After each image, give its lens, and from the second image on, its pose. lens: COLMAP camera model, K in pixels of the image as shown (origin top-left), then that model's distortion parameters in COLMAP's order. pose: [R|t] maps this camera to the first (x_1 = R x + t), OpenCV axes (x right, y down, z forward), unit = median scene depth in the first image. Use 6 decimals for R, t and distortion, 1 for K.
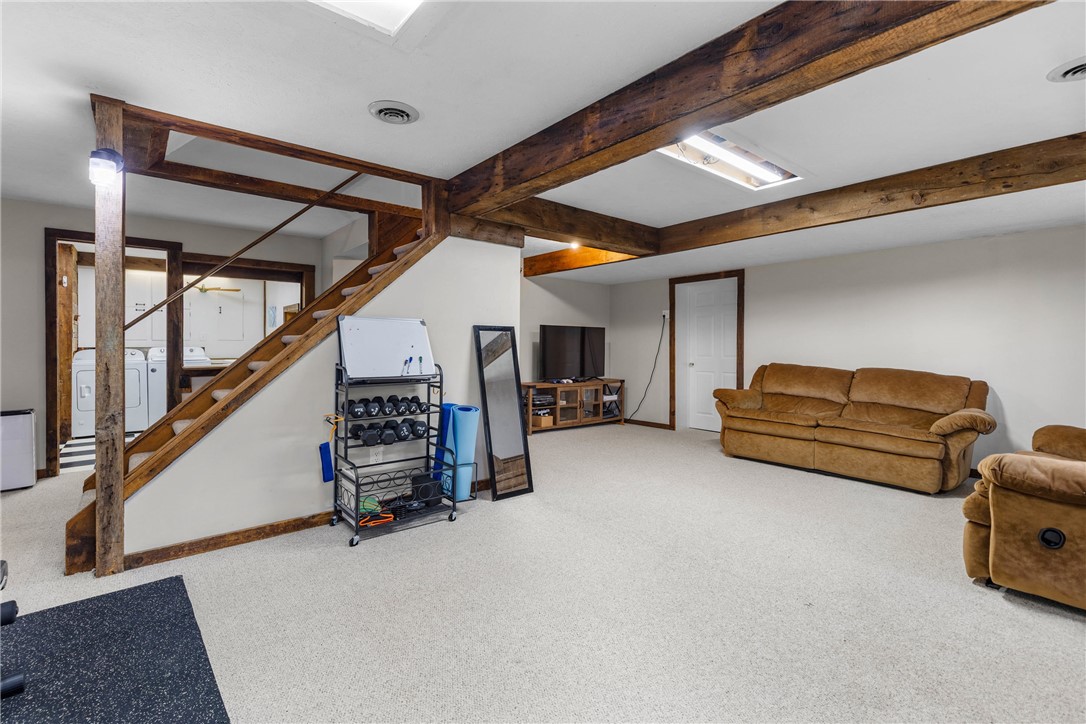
lens RADIAL K [[499.7, 0, 535.8], [0, 499.7, 352.2], [0, 0, 1]] dist [0.002394, 0.000000]
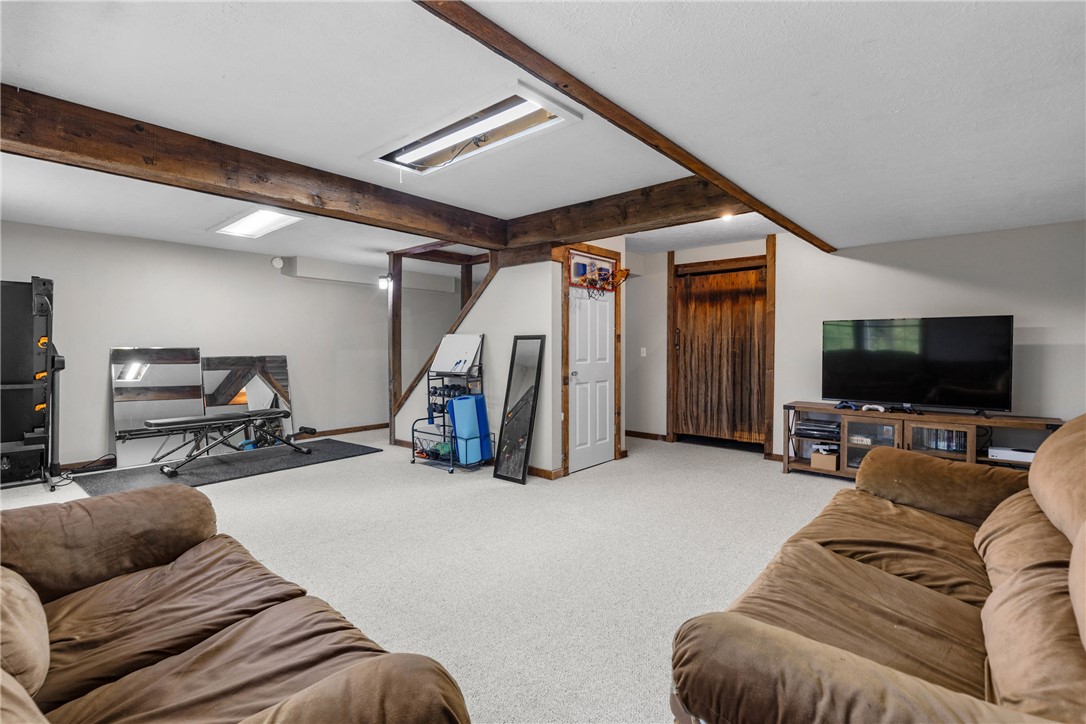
lens RADIAL K [[499.7, 0, 541.3], [0, 499.7, 357.7], [0, 0, 1]] dist [0.002394, 0.000000]
pose [[0.150556, 0.017555, -0.988446, 1.567482], [-0.007065, 0.999836, 0.016681, -0.029800], [0.988576, 0.004472, 0.150655, 1.258692]]
